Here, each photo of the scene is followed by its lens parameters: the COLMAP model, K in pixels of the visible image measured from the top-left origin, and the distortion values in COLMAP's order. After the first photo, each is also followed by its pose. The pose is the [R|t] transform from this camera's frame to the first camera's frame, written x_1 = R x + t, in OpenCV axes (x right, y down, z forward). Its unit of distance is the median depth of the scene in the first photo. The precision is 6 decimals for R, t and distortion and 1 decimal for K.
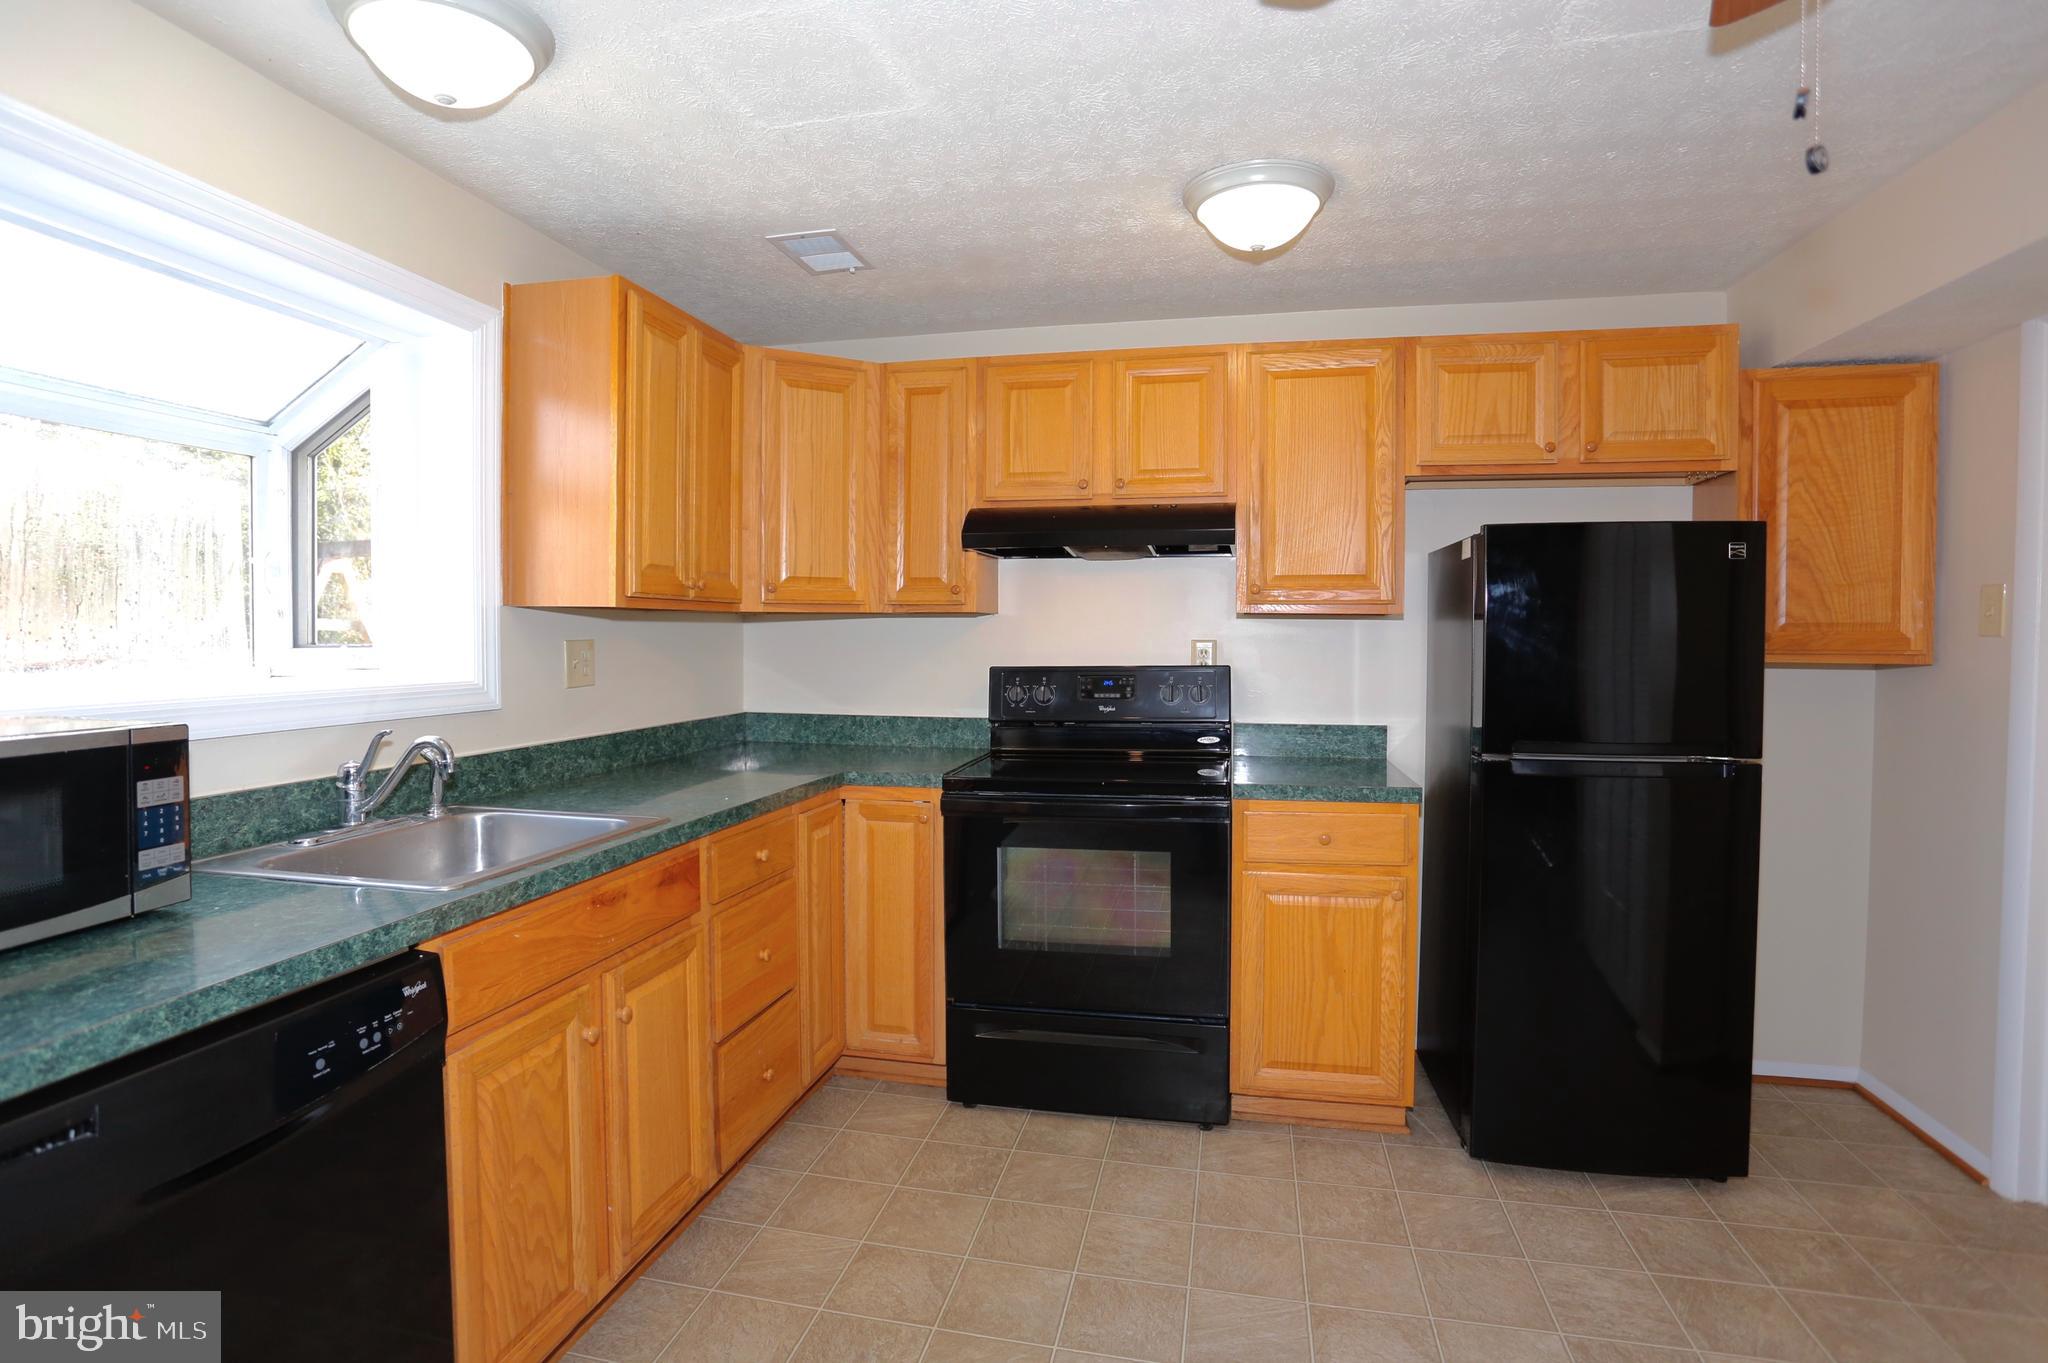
lens RADIAL K [[1040.6, 0, 1013.6], [0, 1040.6, 661.4], [0, 0, 1]] dist [-0.079692, 0.036376]
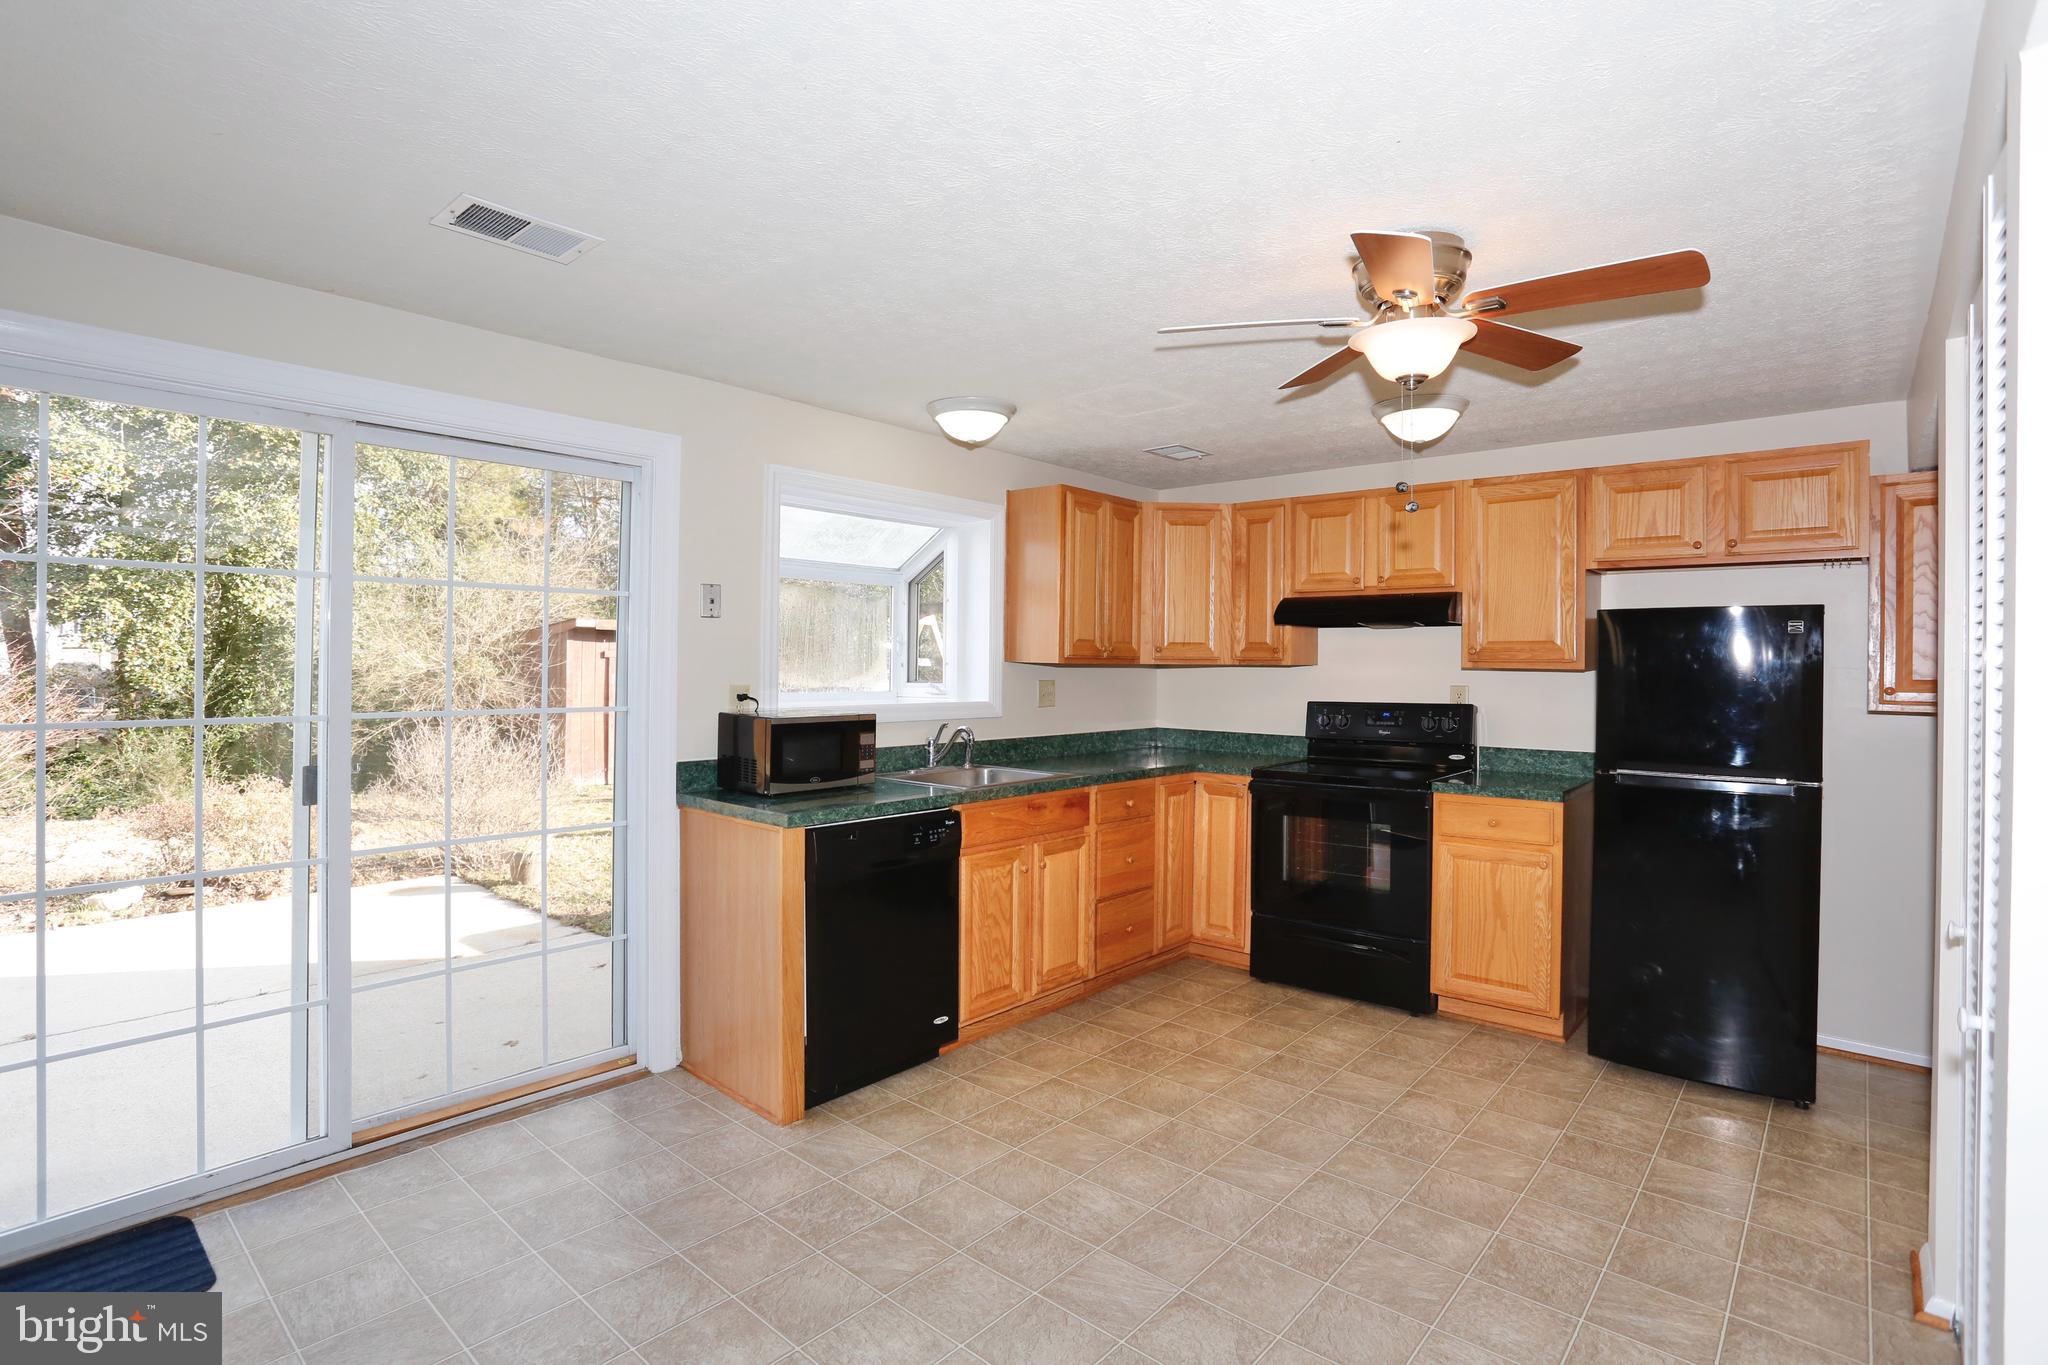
lens RADIAL K [[1013.1, 0, 1008.8], [0, 1013.1, 662.2], [0, 0, 1]] dist [-0.074054, 0.031561]
pose [[0.873047, 0.005477, -0.487606, 0.383389], [-0.021022, 0.999430, -0.026413, -0.004602], [0.487183, 0.033310, 0.872664, -0.573258]]
